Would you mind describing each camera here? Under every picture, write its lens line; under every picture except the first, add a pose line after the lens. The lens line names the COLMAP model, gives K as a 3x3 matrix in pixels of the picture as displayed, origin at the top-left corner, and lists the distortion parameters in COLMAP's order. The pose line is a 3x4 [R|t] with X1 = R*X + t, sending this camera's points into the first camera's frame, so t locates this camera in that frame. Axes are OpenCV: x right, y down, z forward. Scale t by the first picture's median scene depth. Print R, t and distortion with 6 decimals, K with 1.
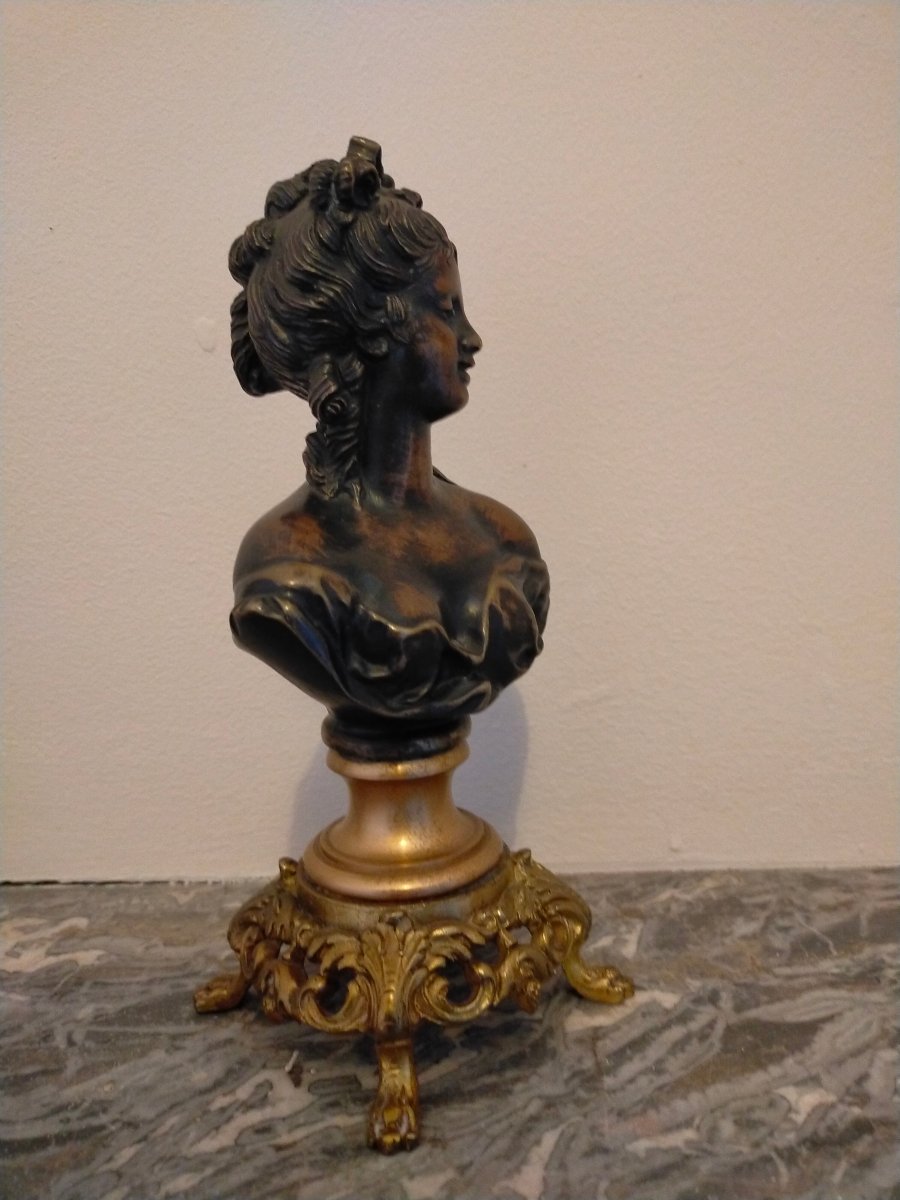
lens RADIAL K [[941.4, 0, 450.0], [0, 941.4, 600.0], [0, 0, 1]] dist [0.052073, -0.124287]
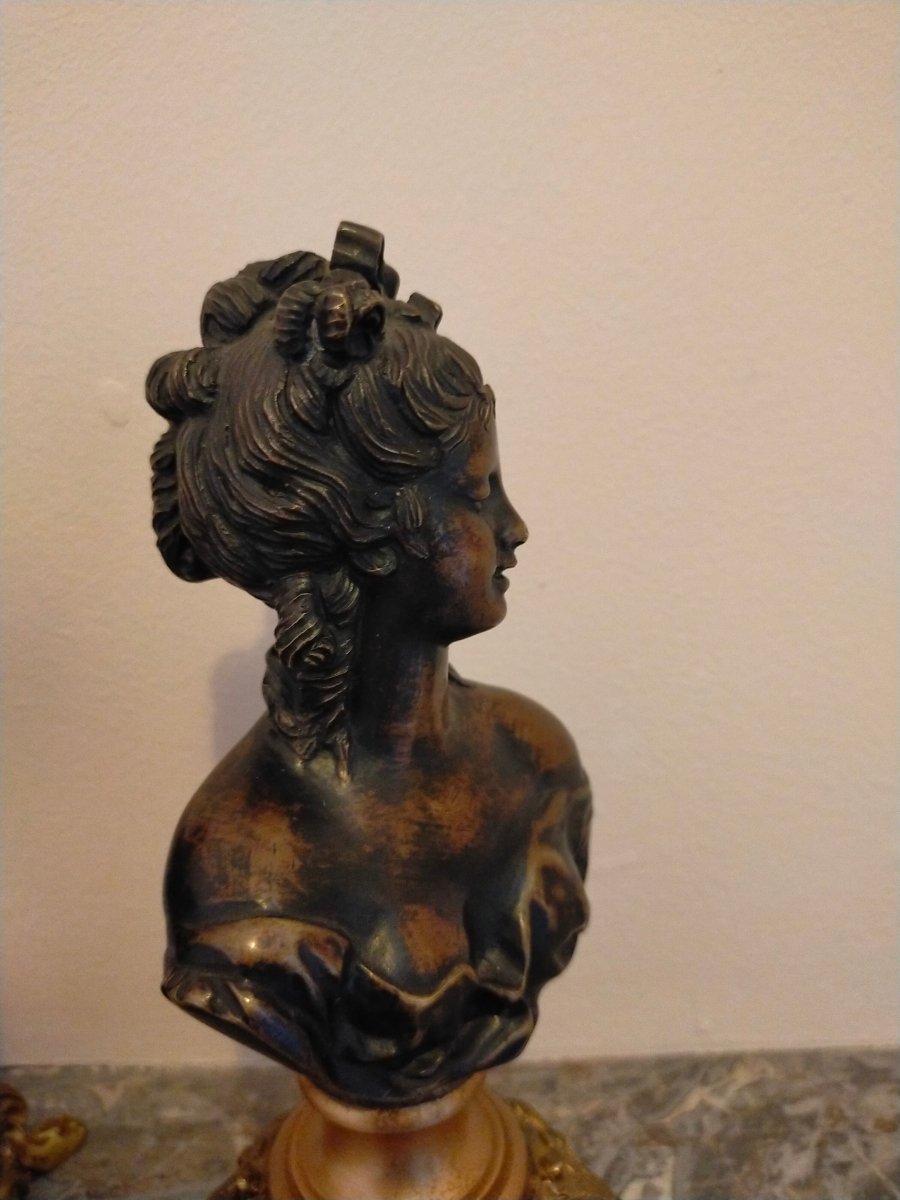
lens RADIAL K [[941.4, 0, 450.0], [0, 941.4, 600.0], [0, 0, 1]] dist [0.052073, -0.124287]
pose [[0.997204, 0.006233, 0.074464, -0.074965], [-0.015382, 0.992295, 0.122936, -0.316286], [-0.073124, -0.123738, 0.989617, 0.333104]]
